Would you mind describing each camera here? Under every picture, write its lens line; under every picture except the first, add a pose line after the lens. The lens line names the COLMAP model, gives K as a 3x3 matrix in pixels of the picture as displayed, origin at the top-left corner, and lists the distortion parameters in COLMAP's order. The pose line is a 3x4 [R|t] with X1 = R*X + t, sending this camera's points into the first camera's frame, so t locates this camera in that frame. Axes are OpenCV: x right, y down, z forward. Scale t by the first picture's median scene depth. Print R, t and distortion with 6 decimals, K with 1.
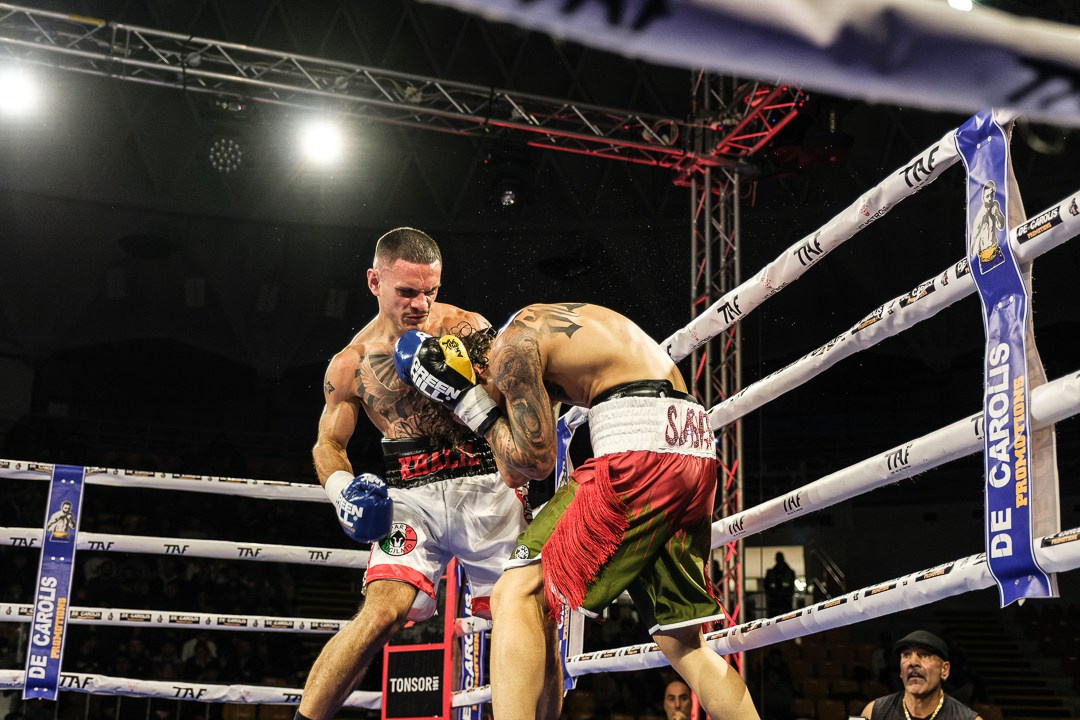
lens RADIAL K [[1396.7, 0, 524.7], [0, 1396.7, 419.6], [0, 0, 1]] dist [0.022763, 0.000000]
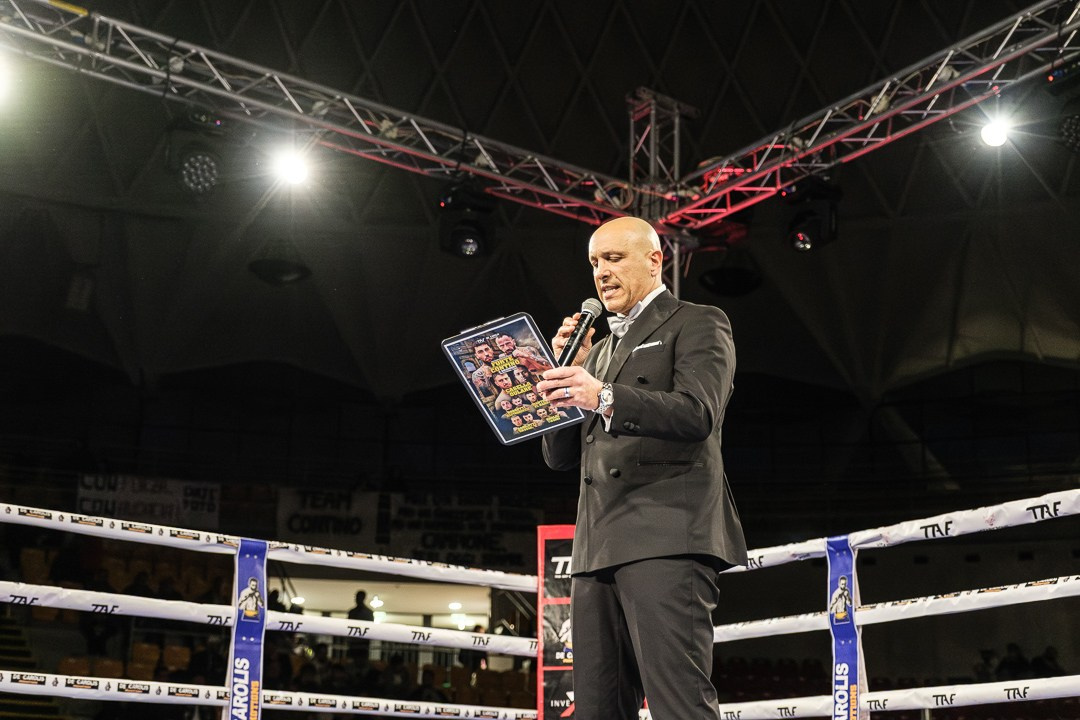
lens RADIAL K [[1660.9, 0, 512.4], [0, 1660.9, 336.9], [0, 0, 1]] dist [0.093126, 0.000000]
pose [[0.946325, 0.089491, 0.310579, -0.351403], [-0.075846, 0.995559, -0.055762, -0.036996], [-0.314190, 0.029213, 0.948911, -0.096105]]
